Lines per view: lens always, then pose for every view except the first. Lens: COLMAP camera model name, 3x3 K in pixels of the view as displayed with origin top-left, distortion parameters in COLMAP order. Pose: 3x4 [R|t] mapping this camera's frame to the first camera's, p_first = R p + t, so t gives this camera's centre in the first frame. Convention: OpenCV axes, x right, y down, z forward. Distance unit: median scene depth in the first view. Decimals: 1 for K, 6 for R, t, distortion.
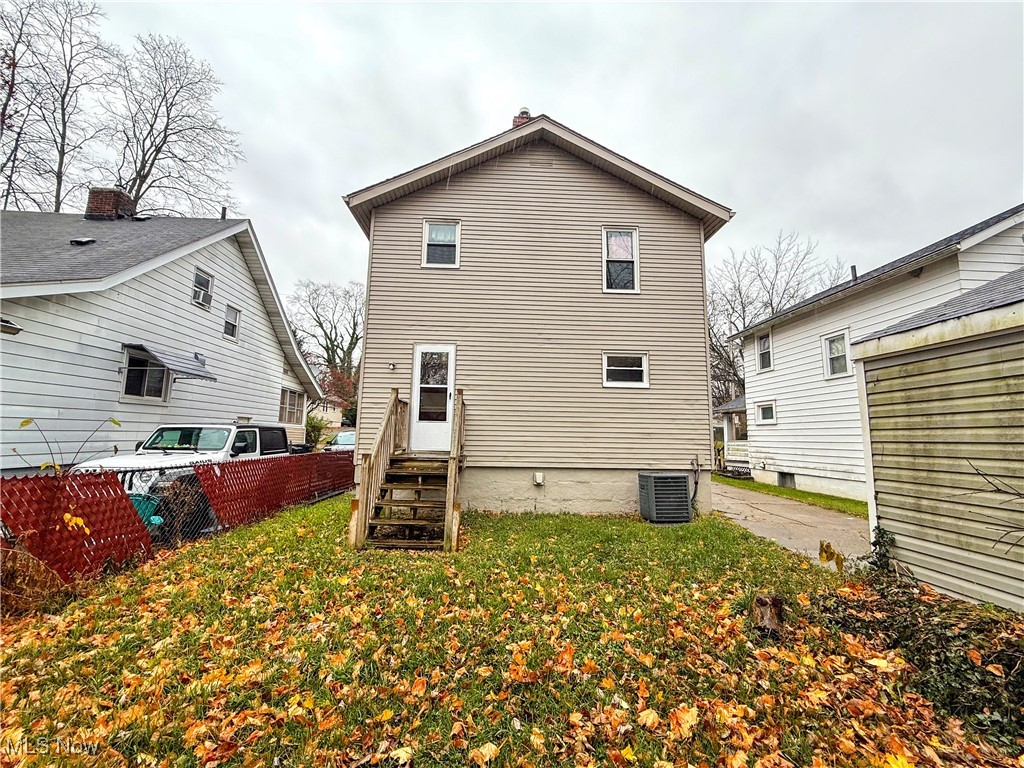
lens RADIAL K [[407.4, 0, 511.3], [0, 407.4, 385.1], [0, 0, 1]] dist [-0.000401, -0.000325]
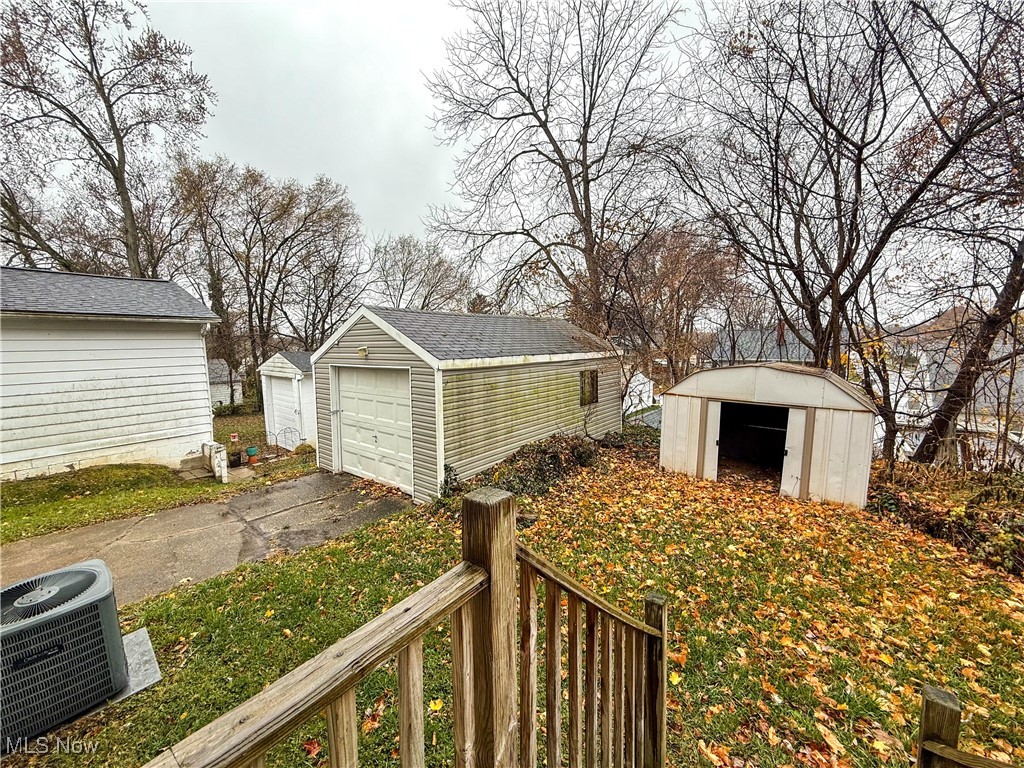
lens RADIAL K [[407.4, 0, 508.9], [0, 407.4, 385.3], [0, 0, 1]] dist [-0.000401, -0.000325]
pose [[-0.759182, -0.080486, 0.645883, -0.190898], [-0.086318, 0.996010, 0.022657, -0.027258], [-0.645129, -0.038550, -0.763100, 0.958922]]
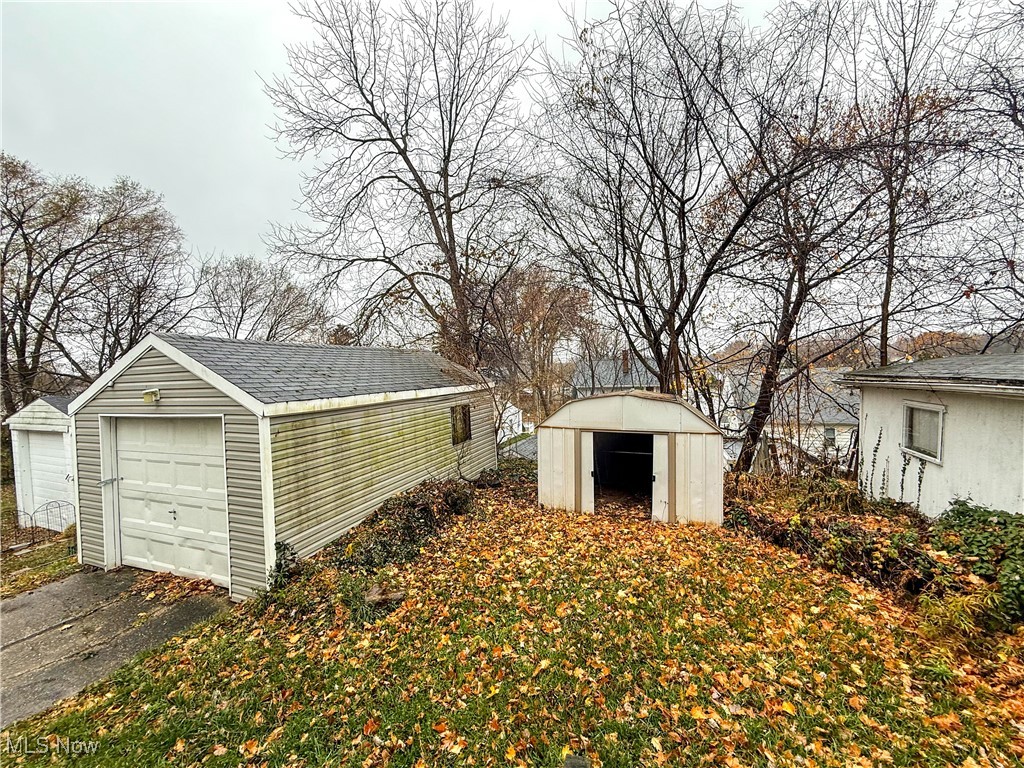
lens RADIAL K [[407.4, 0, 505.4], [0, 407.4, 385.0], [0, 0, 1]] dist [-0.000401, -0.000325]
pose [[-0.920022, -0.003242, 0.391853, -0.137529], [-0.035277, 0.996591, -0.074581, -0.041345], [-0.390275, -0.082439, -0.917000, 0.863612]]
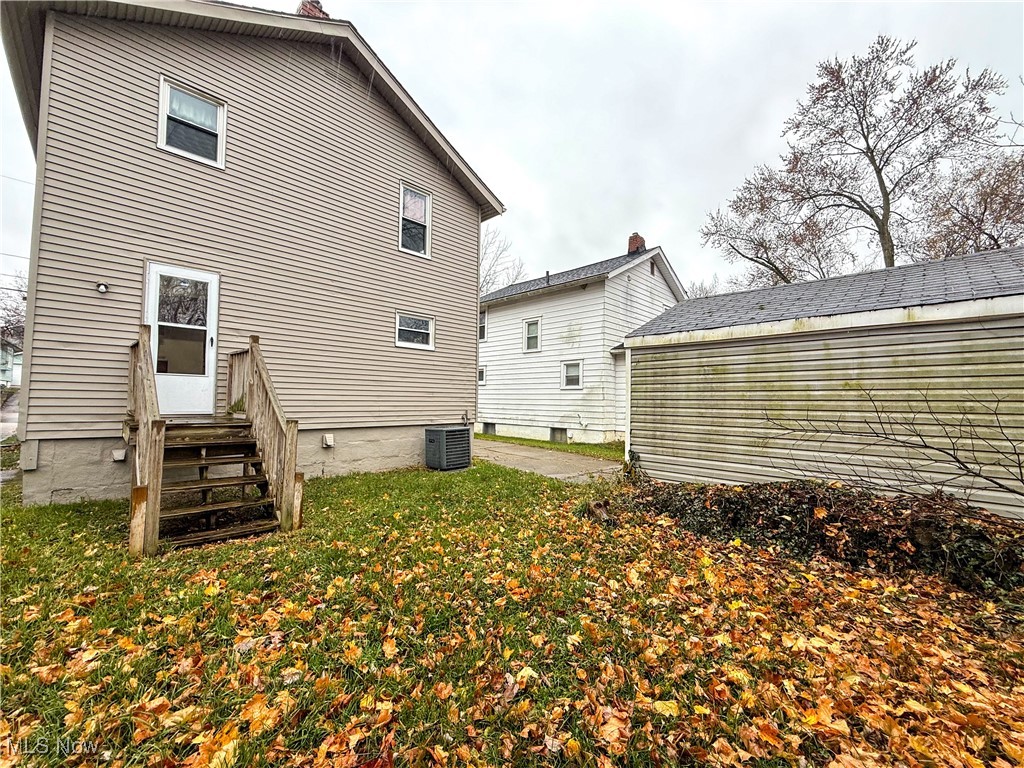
lens RADIAL K [[407.4, 0, 509.0], [0, 407.4, 385.1], [0, 0, 1]] dist [-0.000401, -0.000325]
pose [[0.732868, 0.017280, 0.680151, -0.256128], [-0.087257, 0.993809, 0.068772, 0.006644], [-0.674752, -0.109748, 0.729839, 0.067747]]
